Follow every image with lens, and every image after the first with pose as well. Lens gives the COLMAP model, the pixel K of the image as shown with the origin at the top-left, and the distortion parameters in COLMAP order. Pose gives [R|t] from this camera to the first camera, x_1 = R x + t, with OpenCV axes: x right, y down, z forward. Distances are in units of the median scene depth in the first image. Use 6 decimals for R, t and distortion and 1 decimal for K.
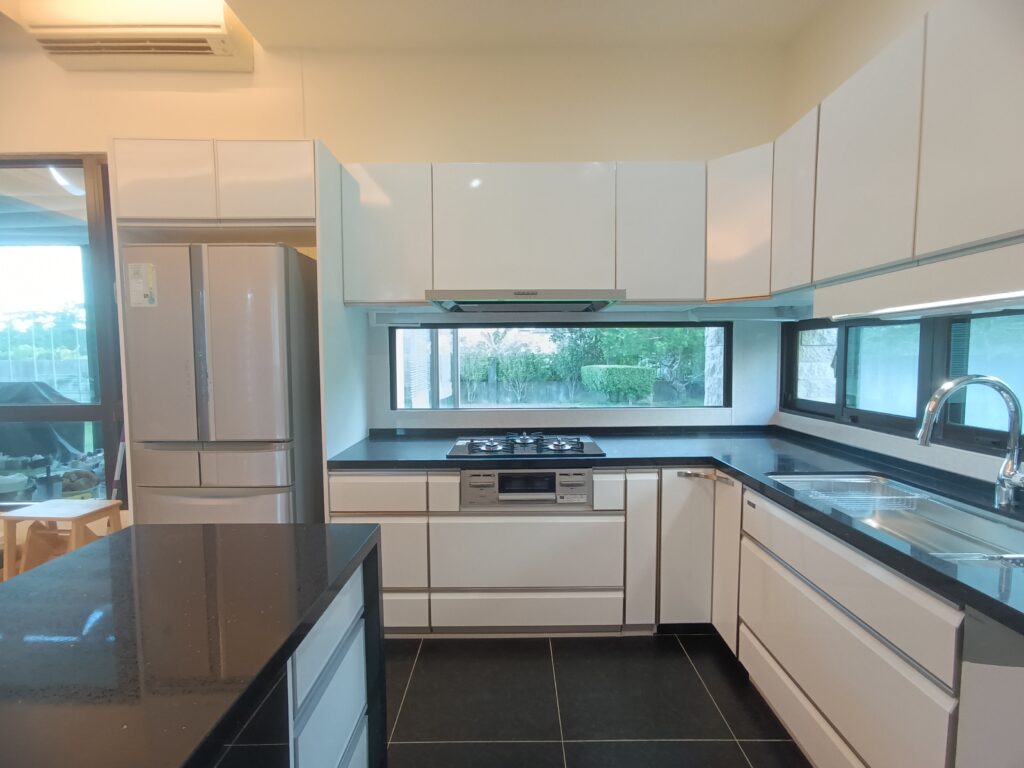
lens RADIAL K [[459.5, 0, 510.8], [0, 459.5, 386.3], [0, 0, 1]] dist [0.005857, 0.004624]
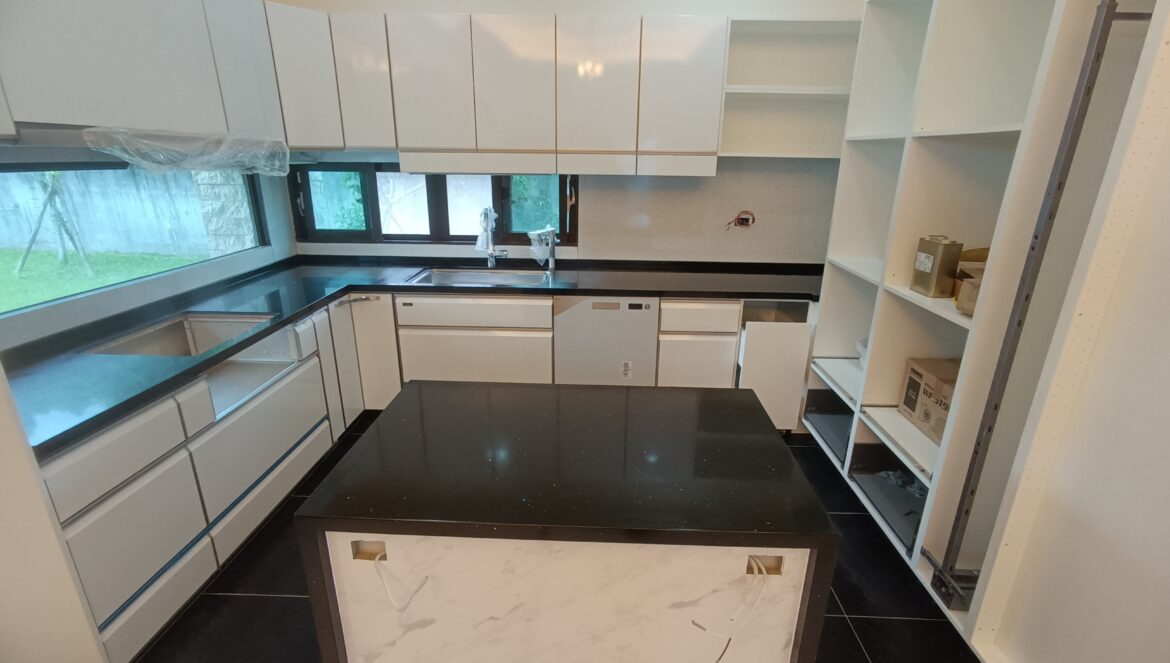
lens RADIAL K [[523.4, 0, 580.0], [0, 523.4, 324.6], [0, 0, 1]] dist [0.001539, 0.001670]
pose [[0.052553, -0.296898, 0.953462, -0.893605], [0.056619, 0.954131, 0.293986, -0.122024], [-0.997012, 0.038534, 0.066953, 0.283291]]
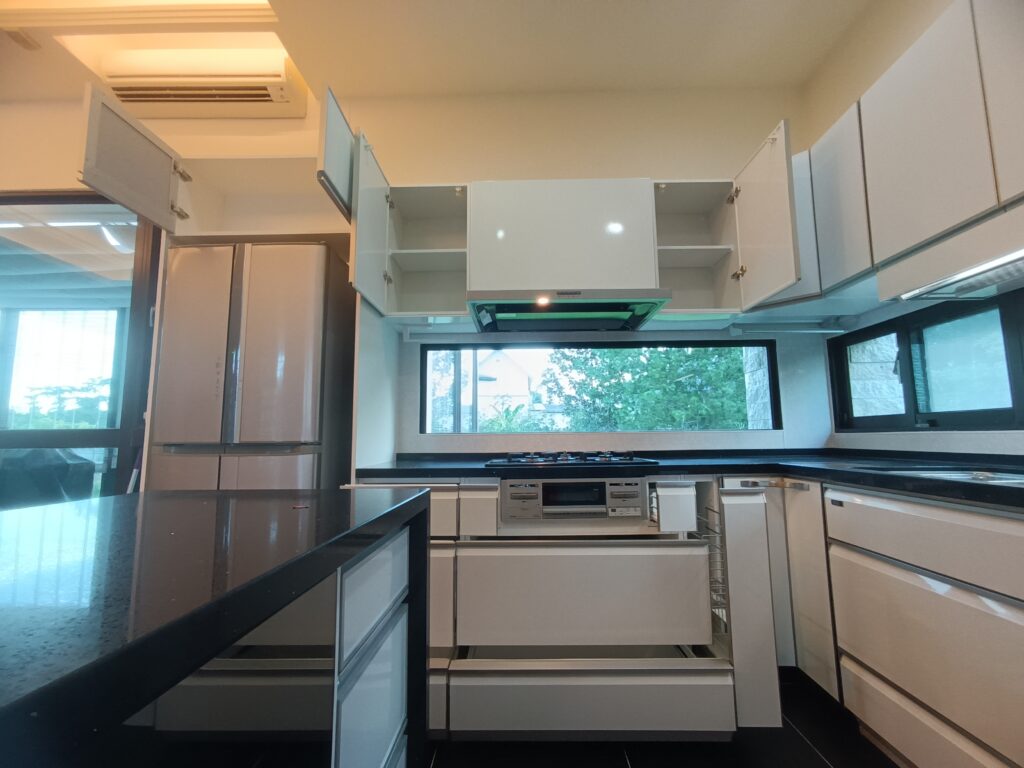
lens RADIAL K [[459.5, 0, 514.6], [0, 459.5, 383.2], [0, 0, 1]] dist [0.005857, 0.004624]
pose [[0.999862, -0.003743, -0.016205, -0.065527], [0.000826, 0.984321, -0.176386, 0.154301], [0.016611, 0.176349, 0.984188, 0.069537]]
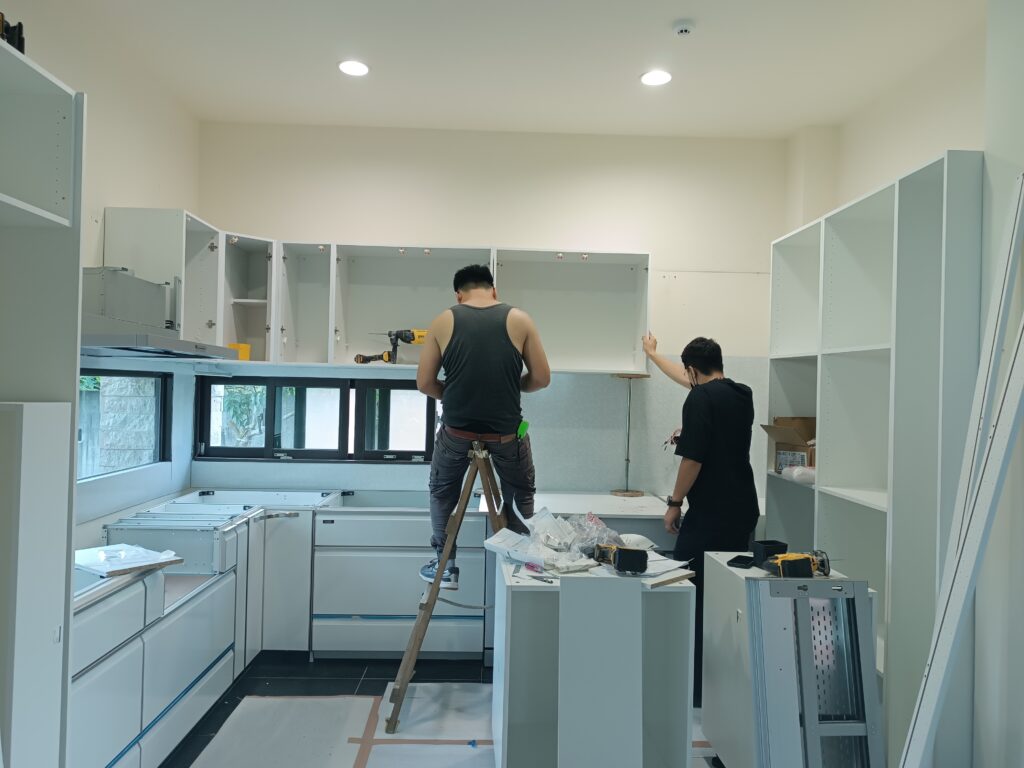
lens RADIAL K [[720.1, 0, 504.6], [0, 720.1, 381.0], [0, 0, 1]] dist [0.008437, -0.004338]
pose [[-0.004017, 0.023243, 0.999722, -1.349036], [0.044258, 0.998754, -0.023042, -0.072979], [-0.999012, 0.044153, -0.005040, 0.395290]]
